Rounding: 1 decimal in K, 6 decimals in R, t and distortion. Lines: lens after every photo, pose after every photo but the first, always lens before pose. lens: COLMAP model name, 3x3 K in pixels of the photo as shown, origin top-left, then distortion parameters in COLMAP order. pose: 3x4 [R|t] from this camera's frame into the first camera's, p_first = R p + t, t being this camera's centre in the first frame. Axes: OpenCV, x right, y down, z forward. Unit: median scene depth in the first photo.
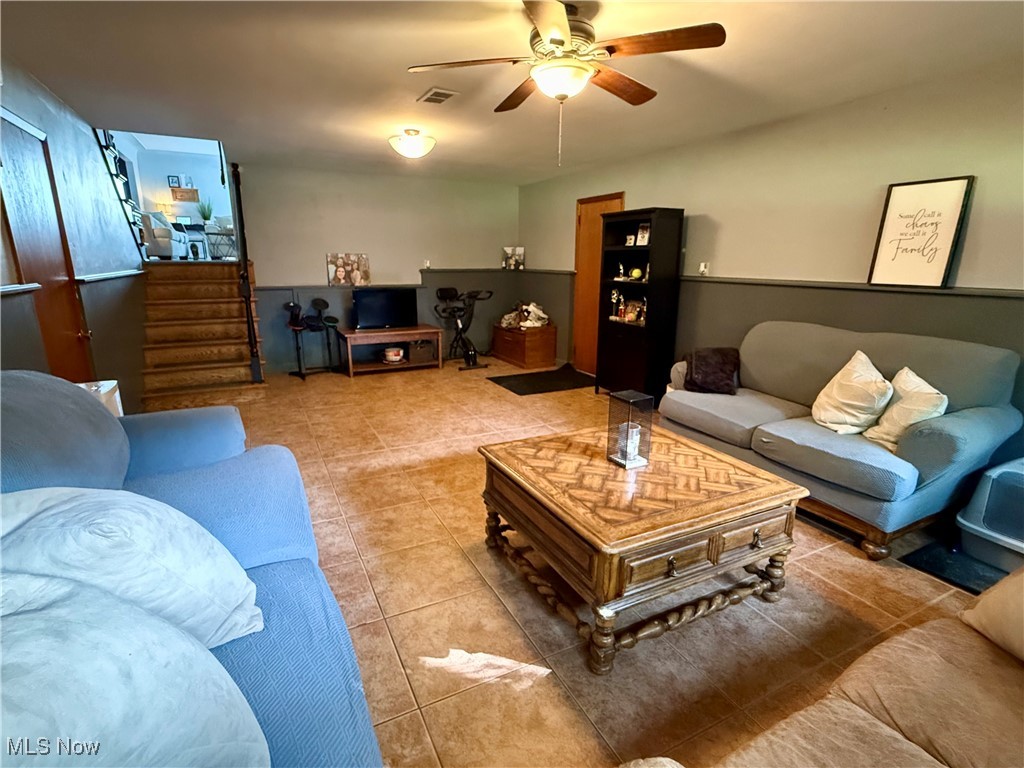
lens RADIAL K [[514.3, 0, 516.9], [0, 514.3, 388.0], [0, 0, 1]] dist [-0.004522, -0.000487]
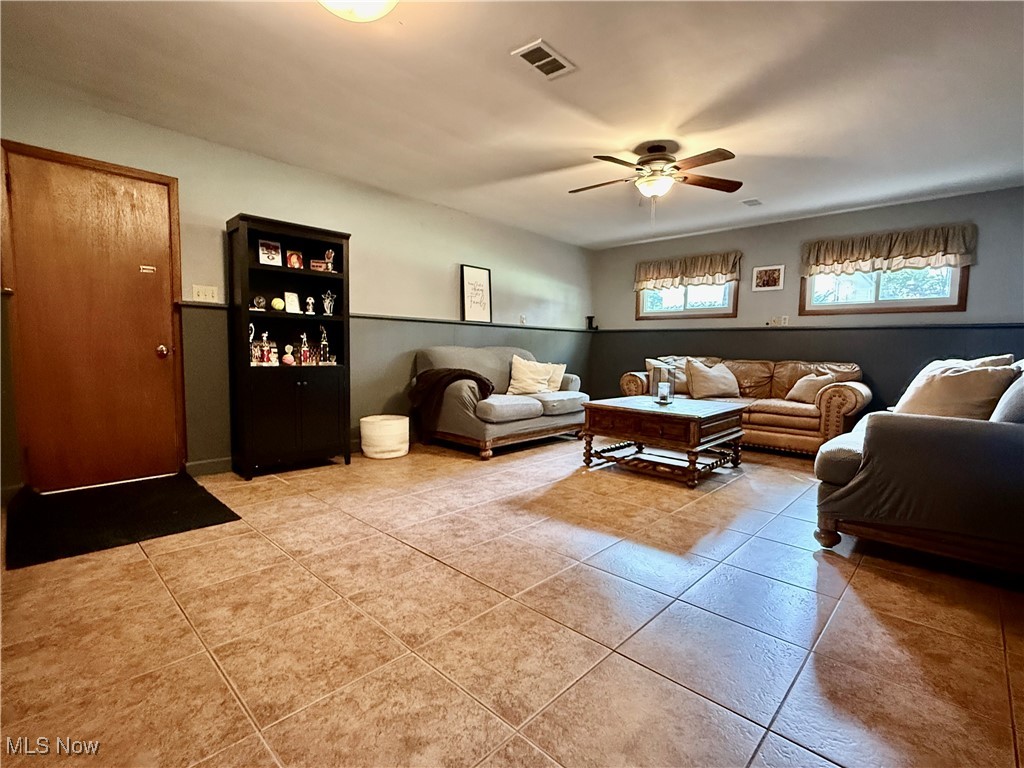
lens RADIAL K [[479.5, 0, 516.2], [0, 479.5, 387.2], [0, 0, 1]] dist [0.003338, 0.000058]
pose [[-0.335211, -0.090073, 0.937828, -0.559589], [0.207591, 0.963894, 0.166777, -0.144199], [-0.918988, 0.250590, -0.304409, 0.899445]]
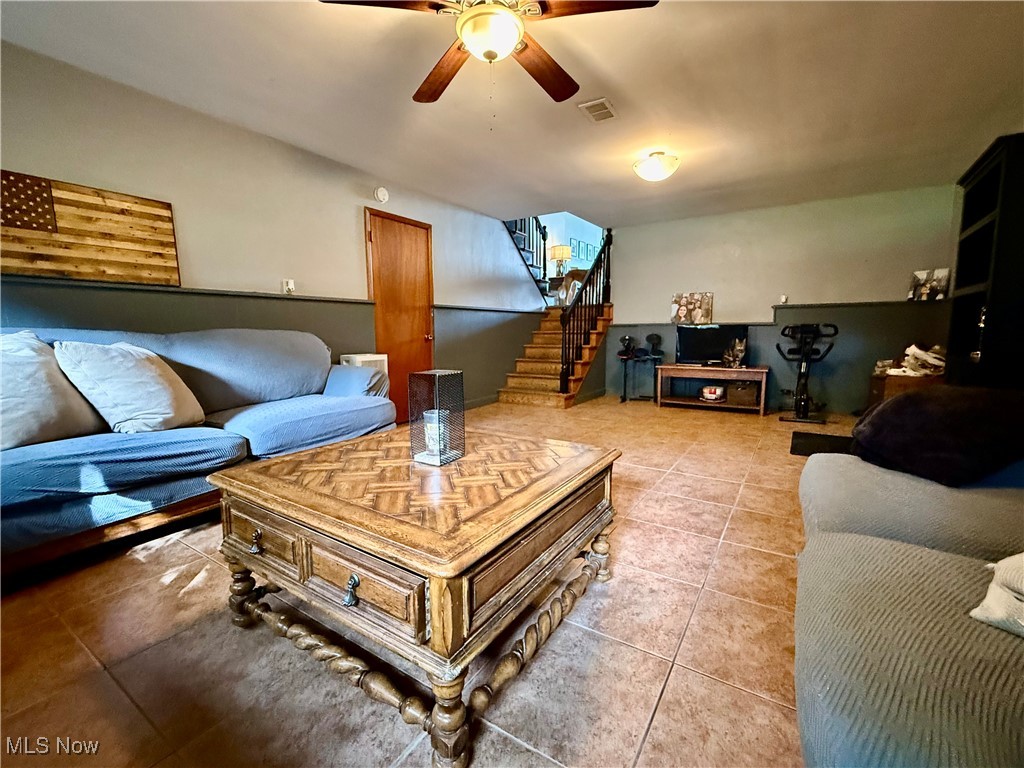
lens RADIAL K [[453.8, 0, 506.1], [0, 453.8, 385.5], [0, 0, 1]] dist [-0.000980, -0.000577]
pose [[0.479061, 0.094968, -0.872629, 0.388280], [-0.205281, 0.978683, -0.006187, 0.006834], [0.853440, 0.182098, 0.488344, 0.325702]]
